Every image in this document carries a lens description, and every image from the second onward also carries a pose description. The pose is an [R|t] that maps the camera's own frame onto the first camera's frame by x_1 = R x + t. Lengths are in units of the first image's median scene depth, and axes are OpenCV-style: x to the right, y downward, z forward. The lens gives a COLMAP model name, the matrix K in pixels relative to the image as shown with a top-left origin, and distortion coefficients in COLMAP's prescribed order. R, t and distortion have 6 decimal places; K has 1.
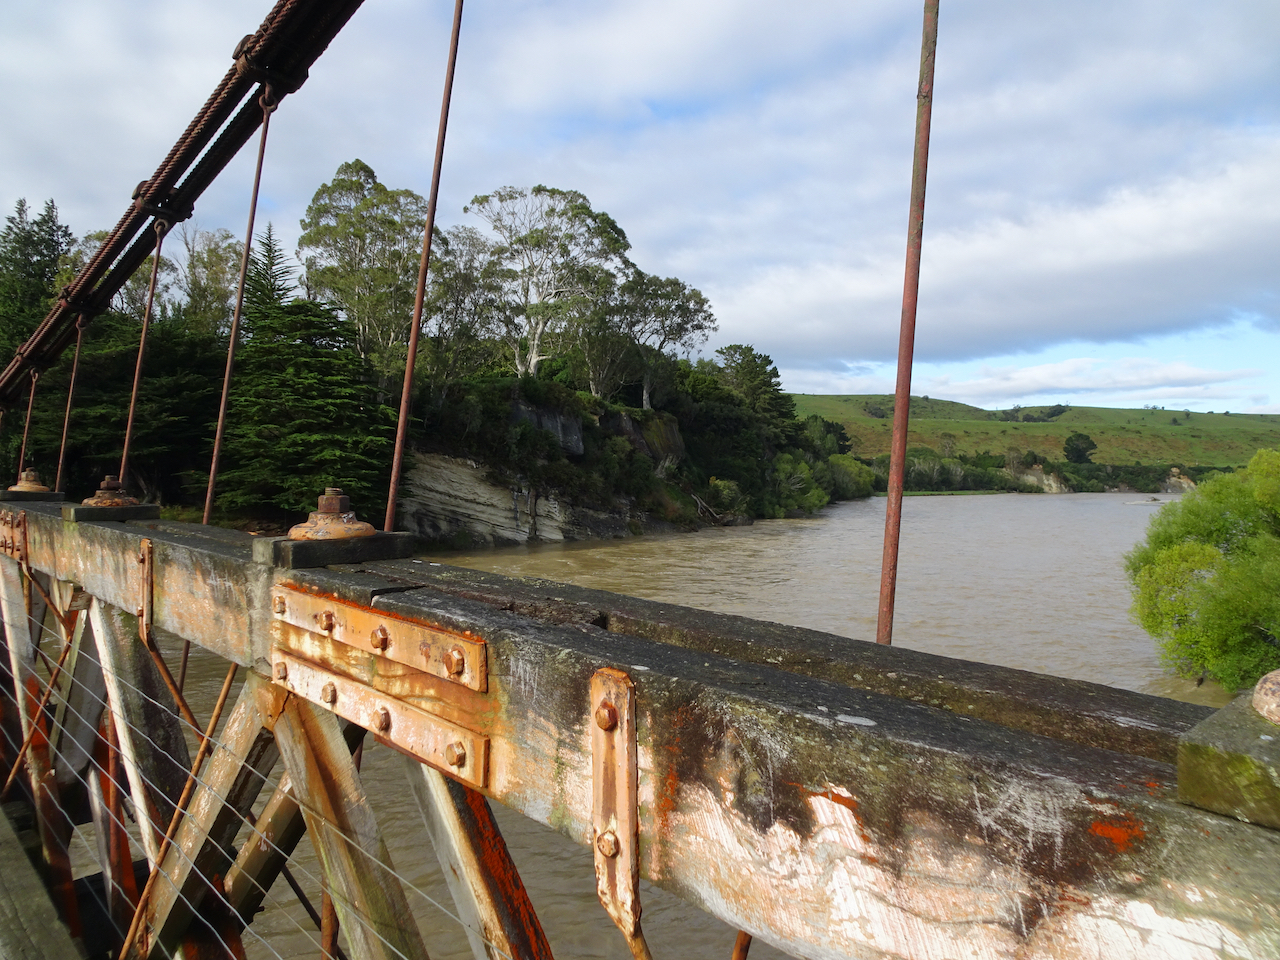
lens RADIAL K [[918.6, 0, 644.4], [0, 918.6, 479.5], [0, 0, 1]] dist [0.026732, 0.003050]
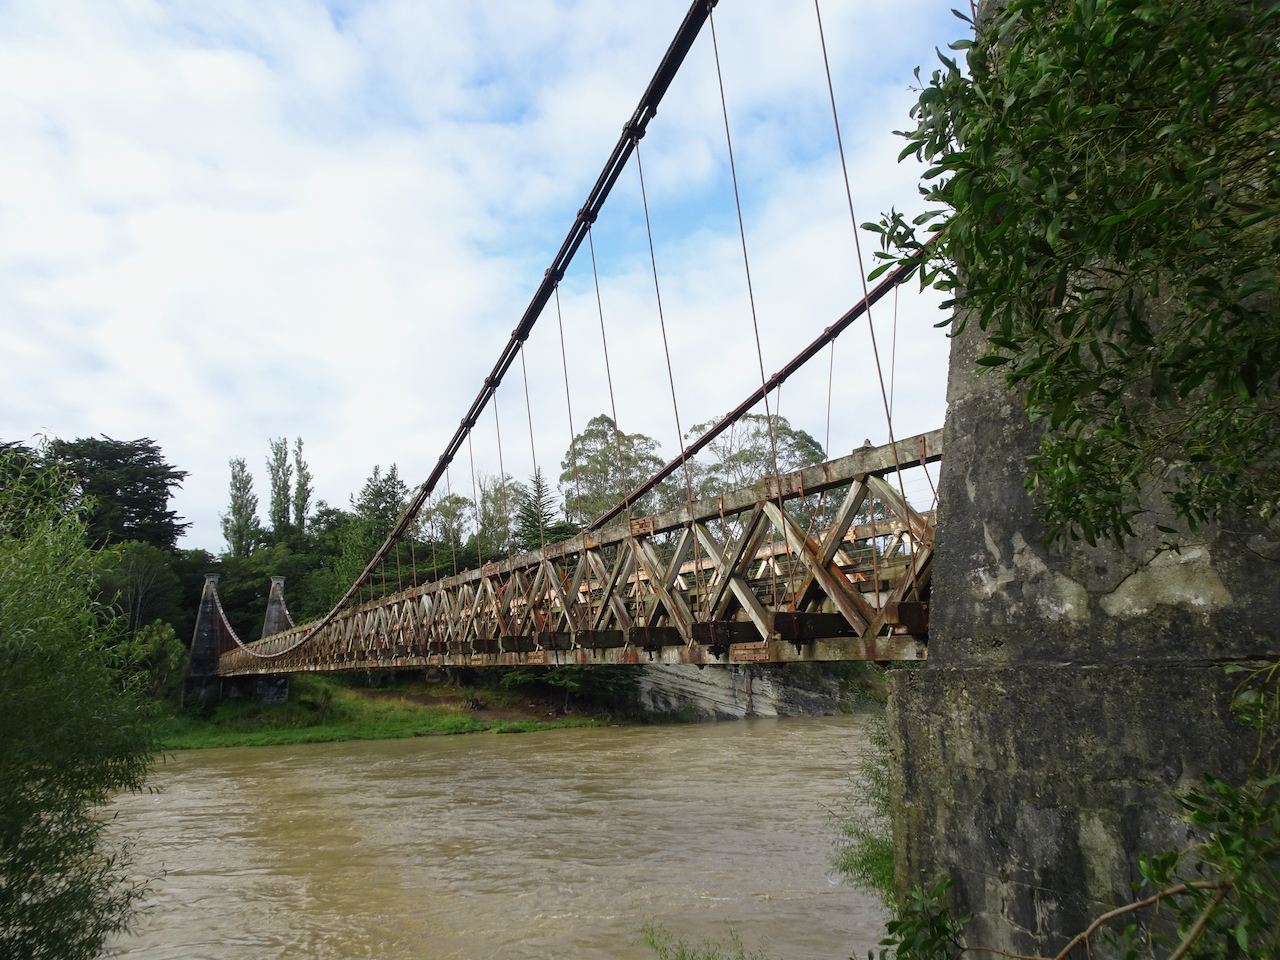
lens RADIAL K [[918.6, 0, 638.4], [0, 918.6, 477.1], [0, 0, 1]] dist [0.026732, 0.003050]
pose [[0.967724, -0.072791, -0.241272, 0.044700], [0.018192, 0.975058, -0.221205, 0.029013], [0.251356, 0.209676, 0.944911, -0.190705]]
